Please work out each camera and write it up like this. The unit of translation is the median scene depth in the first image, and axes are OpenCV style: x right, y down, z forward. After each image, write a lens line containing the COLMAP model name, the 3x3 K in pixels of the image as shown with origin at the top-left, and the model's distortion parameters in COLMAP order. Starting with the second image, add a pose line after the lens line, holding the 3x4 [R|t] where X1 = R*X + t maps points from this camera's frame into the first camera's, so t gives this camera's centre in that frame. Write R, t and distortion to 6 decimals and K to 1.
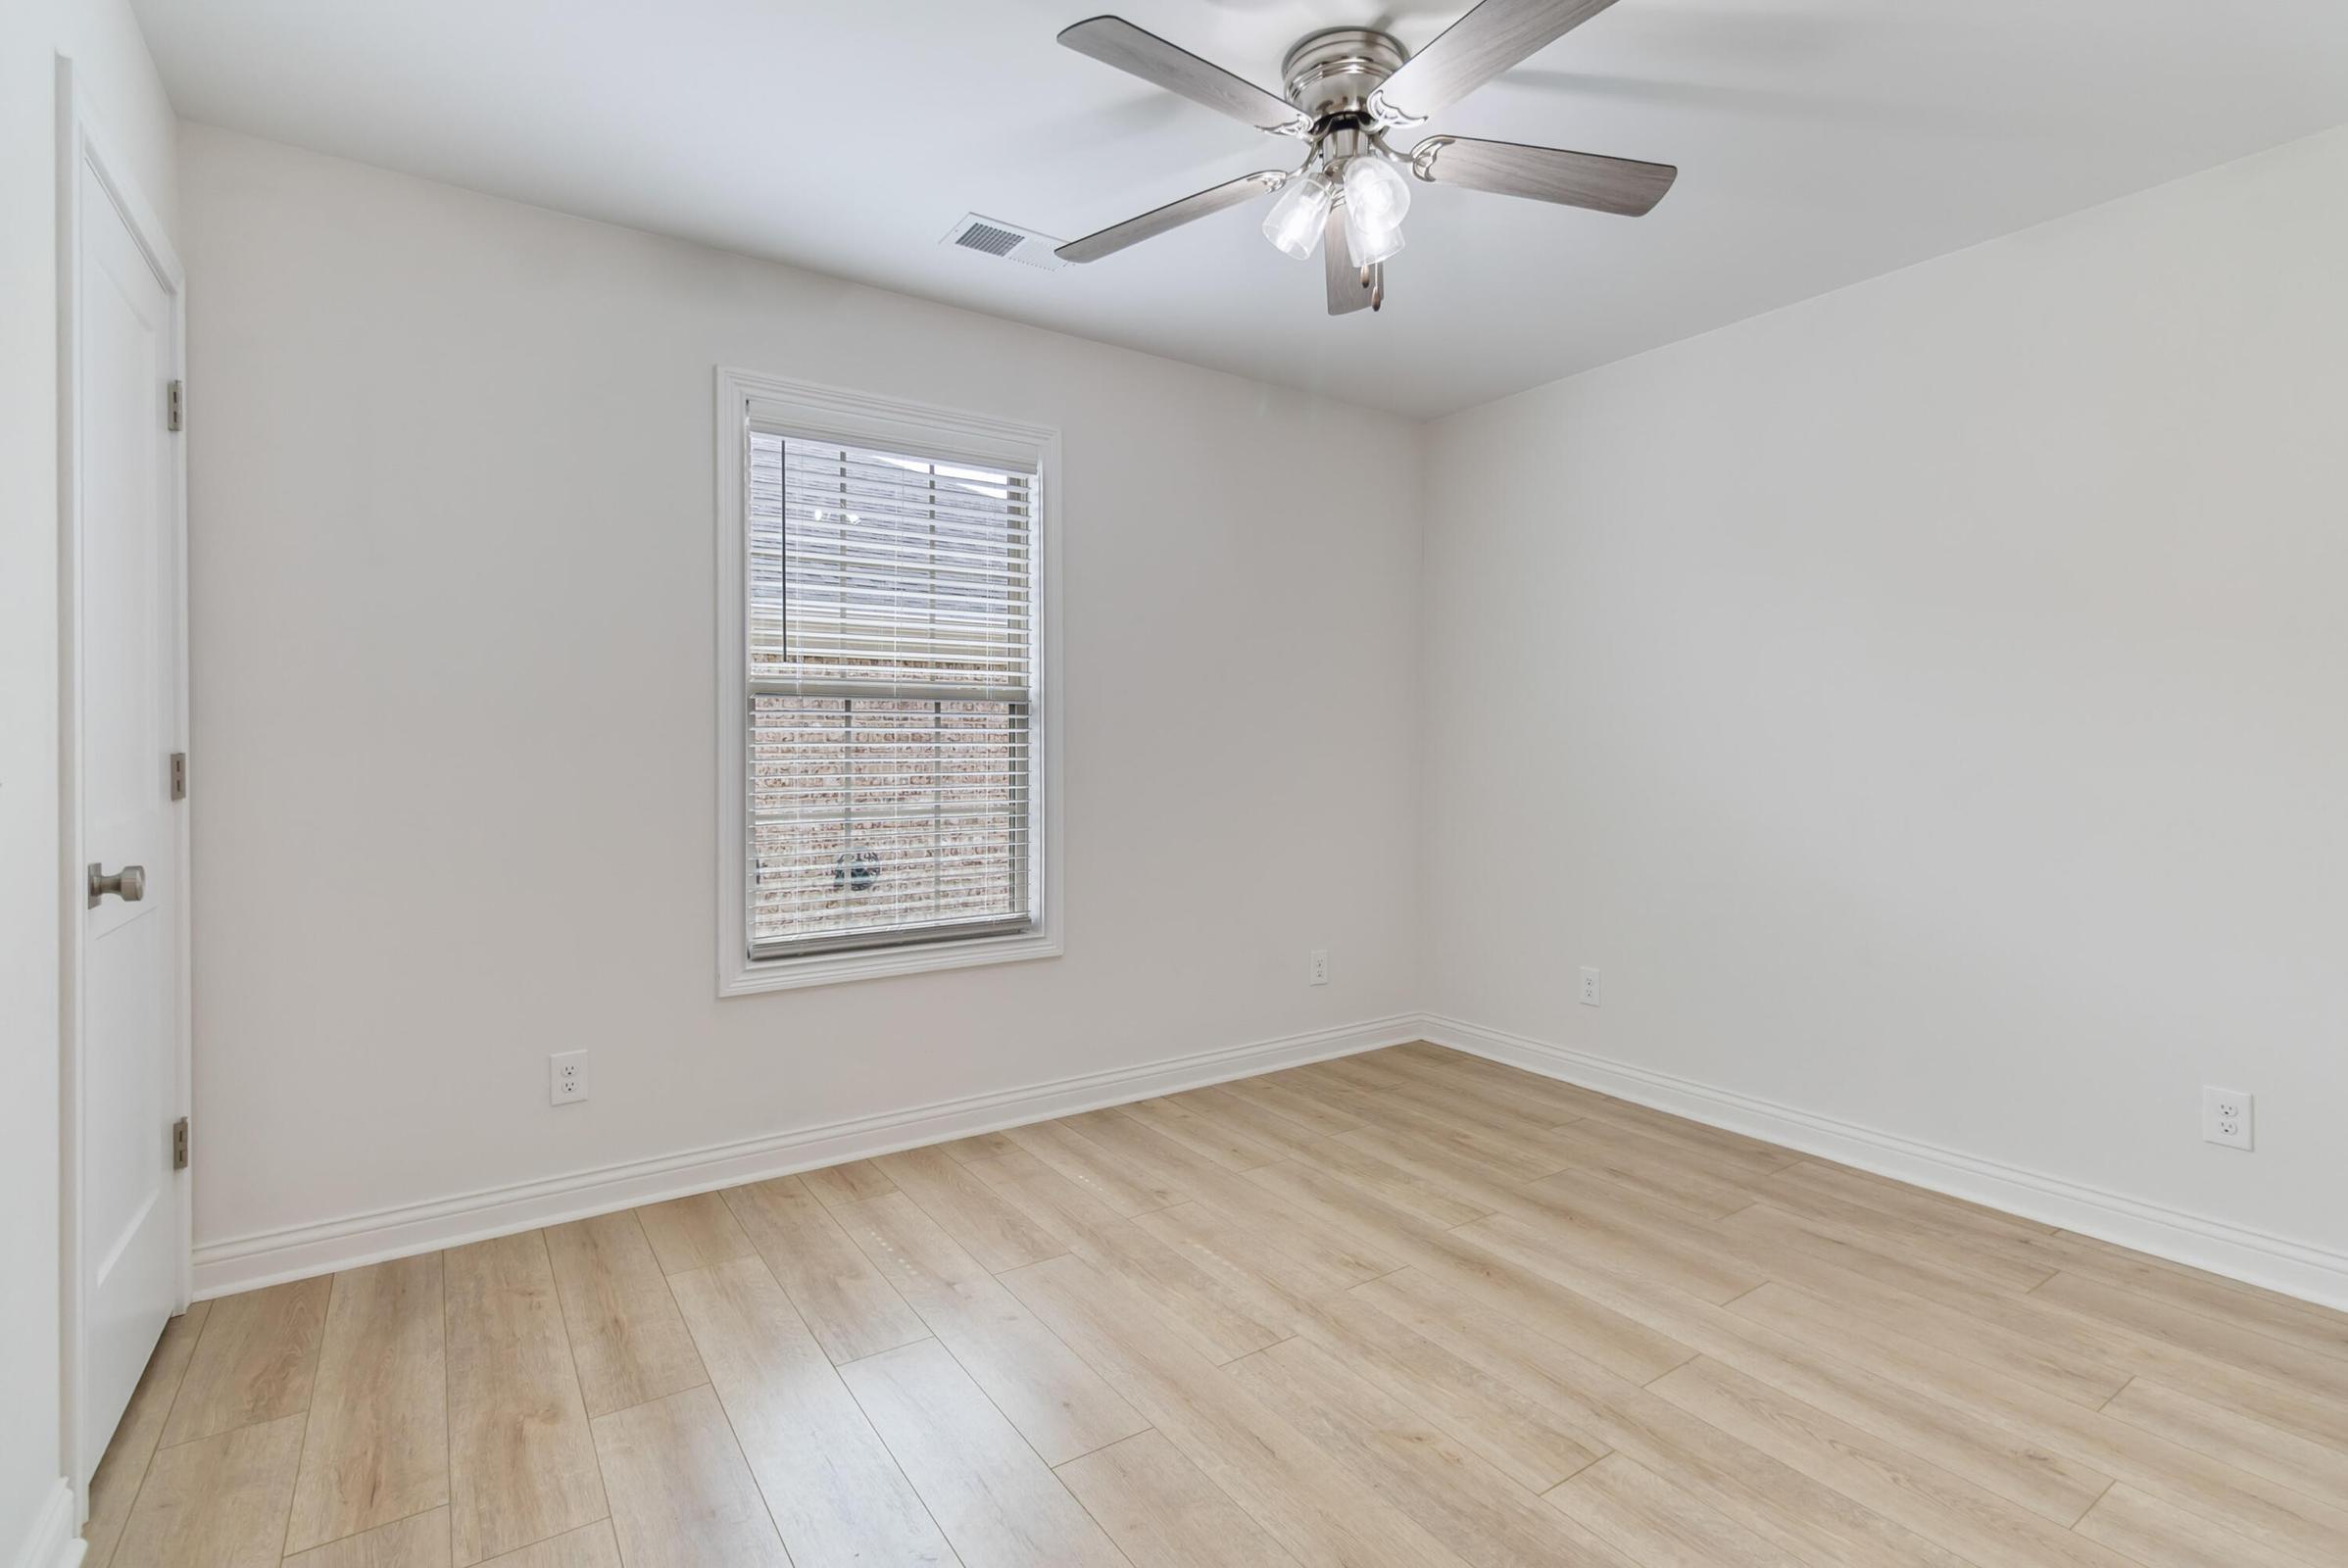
lens RADIAL K [[1095.4, 0, 1194.7], [0, 1095.4, 744.1], [0, 0, 1]] dist [0.002617, 0.000414]
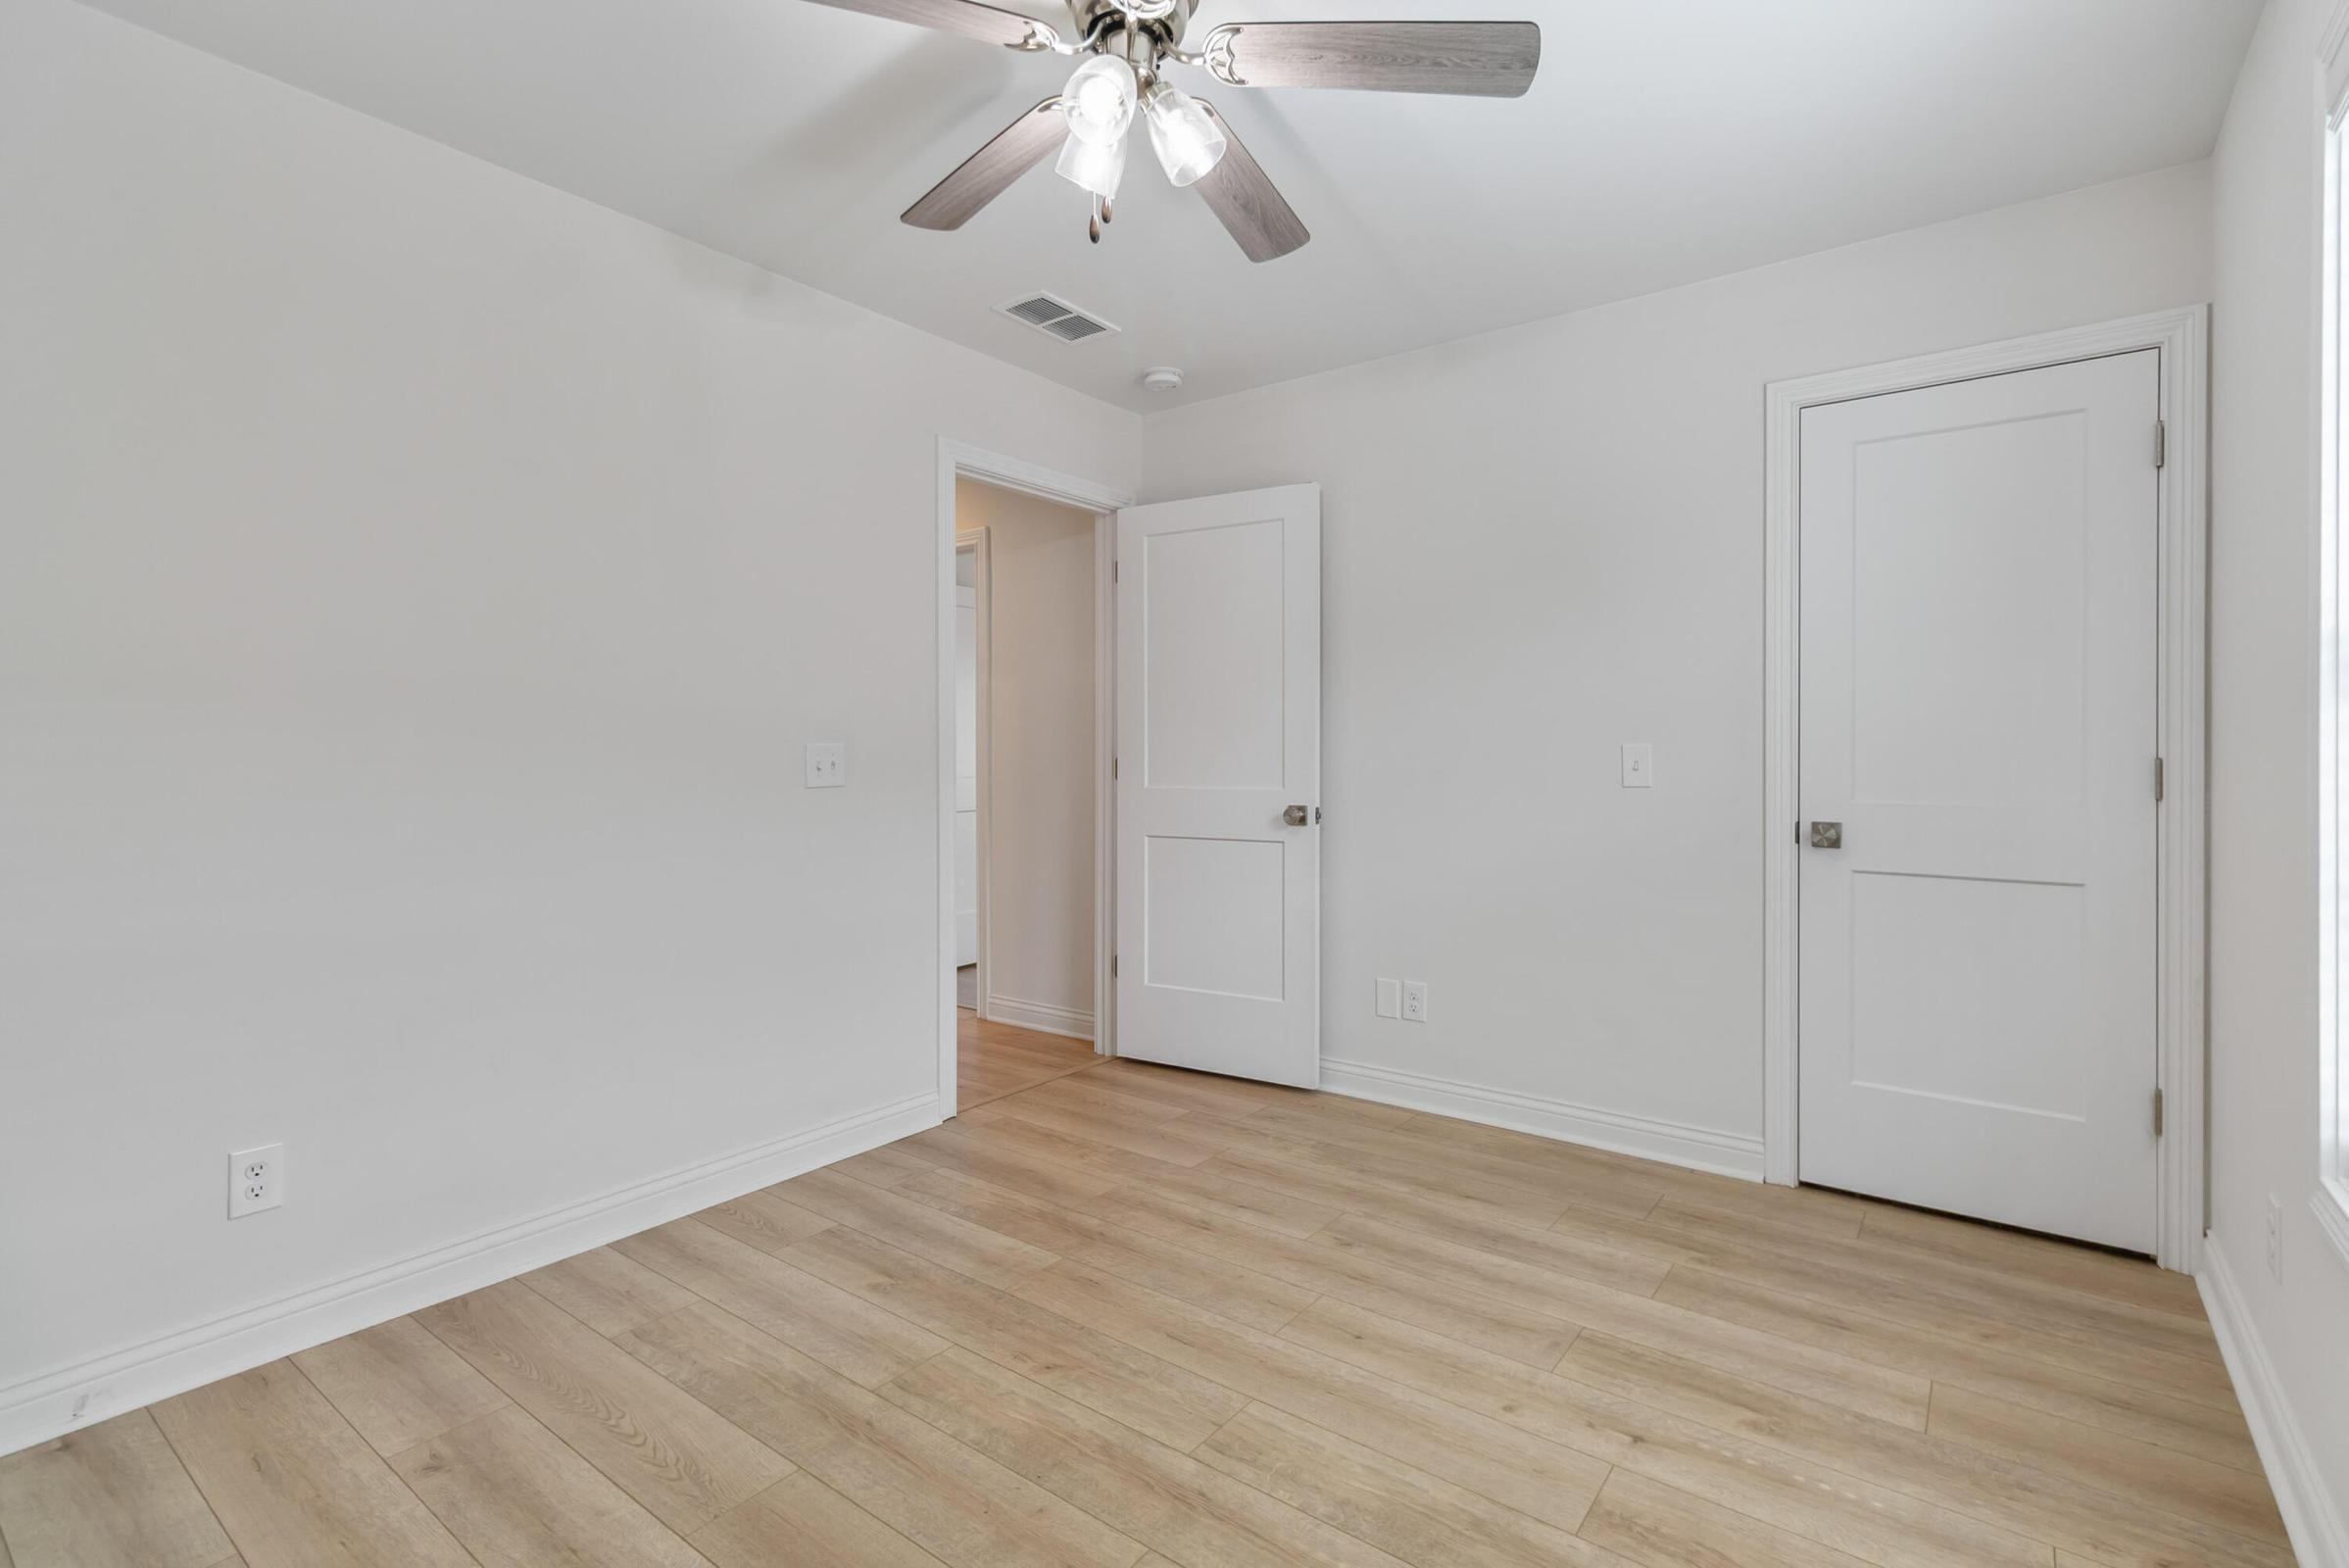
lens RADIAL K [[1095.8, 0, 1195.2], [0, 1095.8, 744.1], [0, 0, 1]] dist [0.002617, 0.000414]
pose [[-0.949340, -0.001745, -0.314245, 0.395672], [0.001265, 0.999955, -0.009377, 0.004849], [0.314248, -0.009299, -0.949296, 2.016321]]
